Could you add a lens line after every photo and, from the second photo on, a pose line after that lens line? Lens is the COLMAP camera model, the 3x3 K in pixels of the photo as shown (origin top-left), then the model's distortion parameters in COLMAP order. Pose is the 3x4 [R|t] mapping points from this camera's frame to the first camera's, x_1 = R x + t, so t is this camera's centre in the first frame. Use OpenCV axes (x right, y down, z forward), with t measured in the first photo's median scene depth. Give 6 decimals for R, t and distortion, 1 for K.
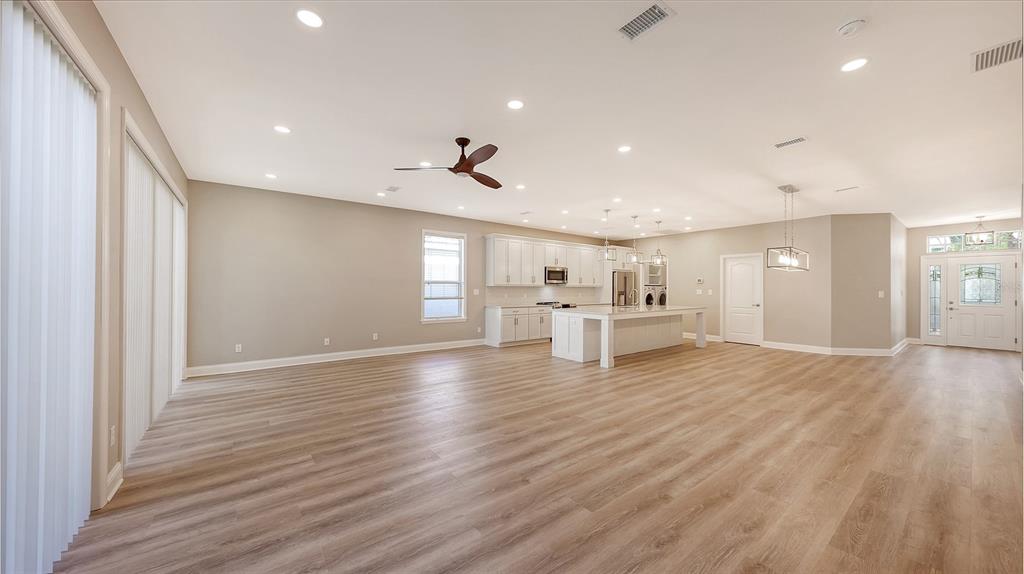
lens RADIAL K [[352.4, 0, 505.2], [0, 352.4, 288.5], [0, 0, 1]] dist [0.004425, -0.001017]
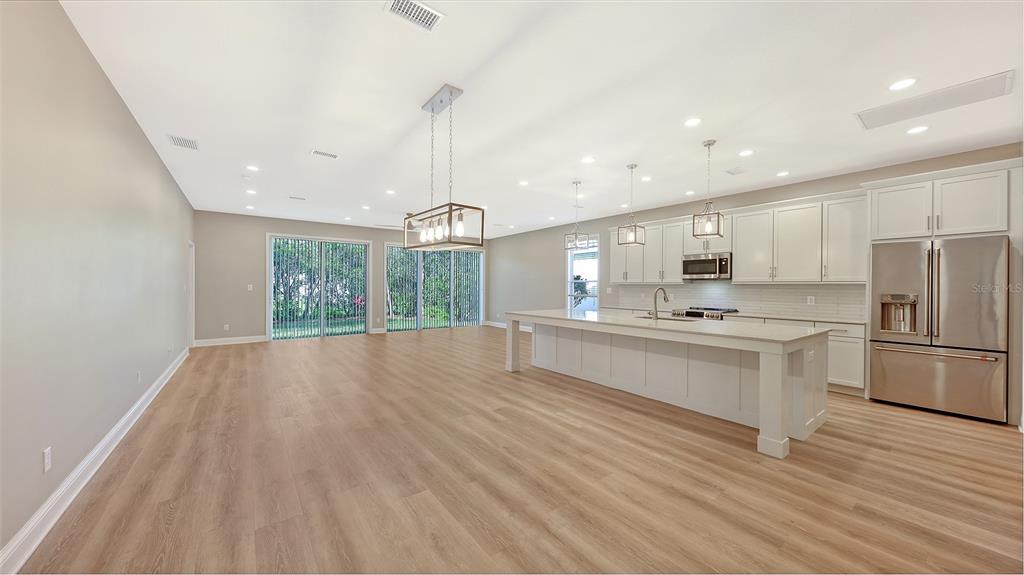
lens RADIAL K [[352.4, 0, 517.3], [0, 352.4, 288.5], [0, 0, 1]] dist [0.004425, -0.001017]
pose [[0.026259, 0.000354, -0.999655, 0.867929], [-0.004757, 0.999989, 0.000230, 0.004755], [0.999644, 0.004749, 0.026261, 0.710754]]
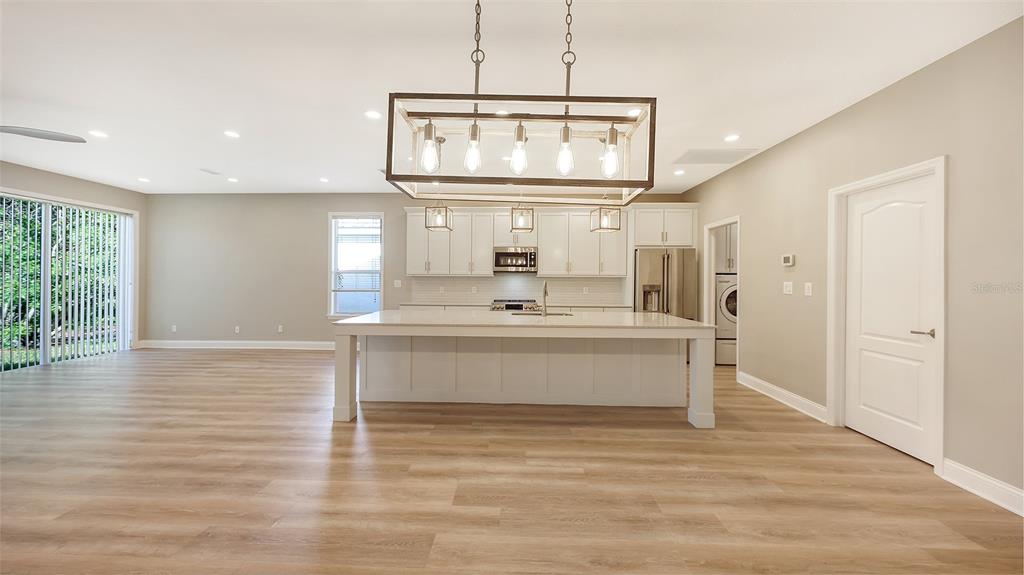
lens RADIAL K [[352.4, 0, 509.1], [0, 352.4, 288.2], [0, 0, 1]] dist [0.004425, -0.001017]
pose [[0.783485, 0.014776, -0.621235, 0.608277], [-0.001477, 0.999759, 0.021916, 0.001982], [0.621409, -0.016253, 0.783318, 0.528063]]
